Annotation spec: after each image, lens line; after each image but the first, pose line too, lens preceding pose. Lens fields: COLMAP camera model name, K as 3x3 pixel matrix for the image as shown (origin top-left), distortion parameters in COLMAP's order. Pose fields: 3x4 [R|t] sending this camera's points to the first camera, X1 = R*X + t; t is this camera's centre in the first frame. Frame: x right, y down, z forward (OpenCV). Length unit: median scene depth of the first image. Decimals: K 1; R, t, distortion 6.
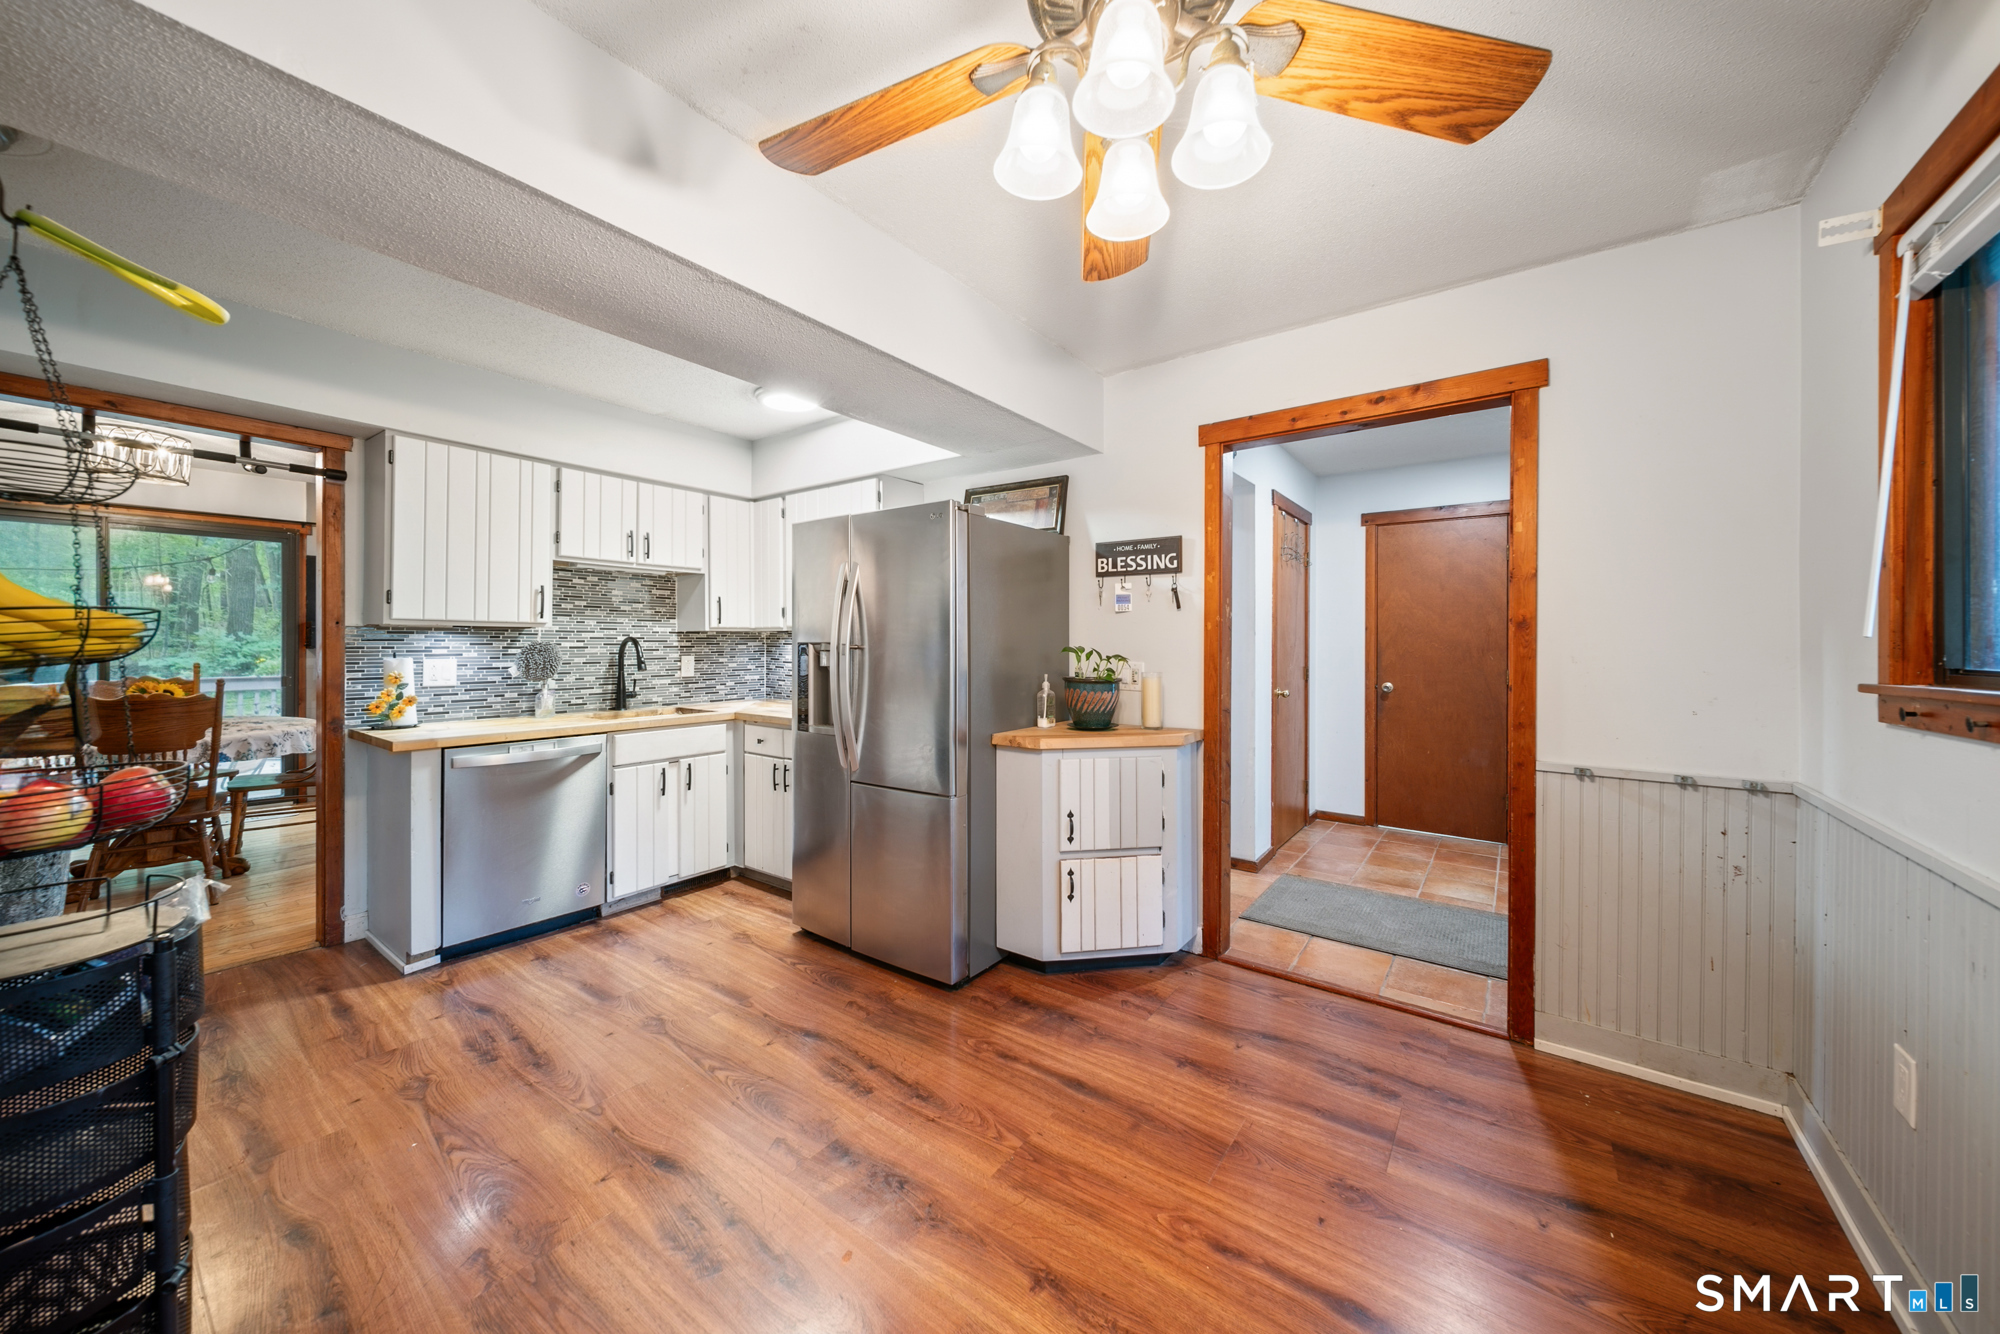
lens RADIAL K [[724.5, 0, 1004.0], [0, 724.5, 653.7], [0, 0, 1]] dist [0.001881, 0.000185]
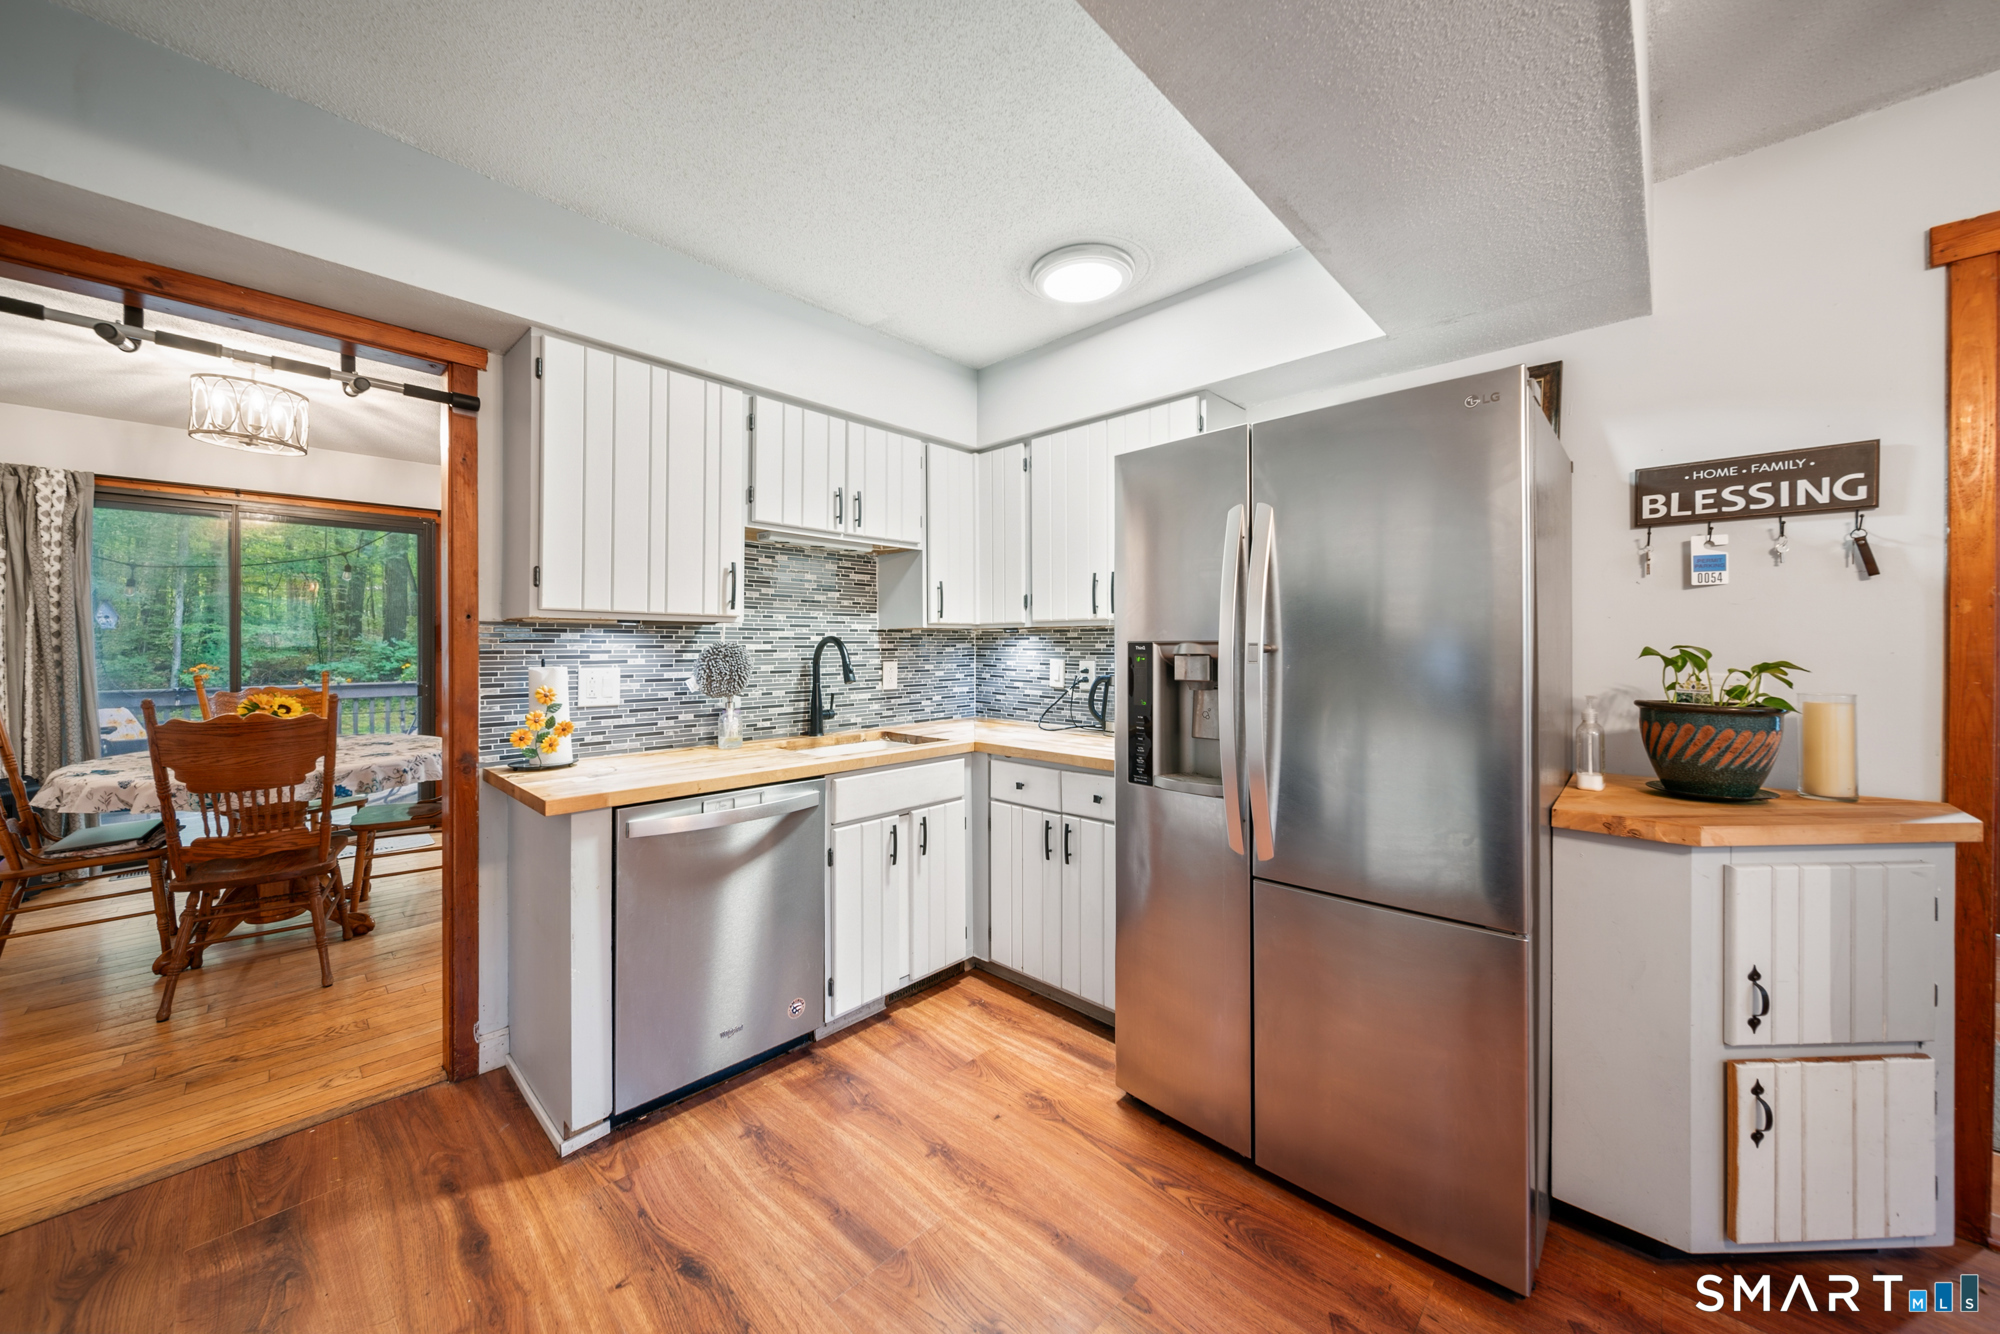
lens RADIAL K [[724.5, 0, 989.1], [0, 724.5, 657.9], [0, 0, 1]] dist [0.001881, 0.000185]
pose [[0.991741, -0.001311, -0.128250, -0.328120], [0.001434, 0.999999, 0.000866, -0.002474], [0.128248, -0.001043, 0.991742, 0.367271]]
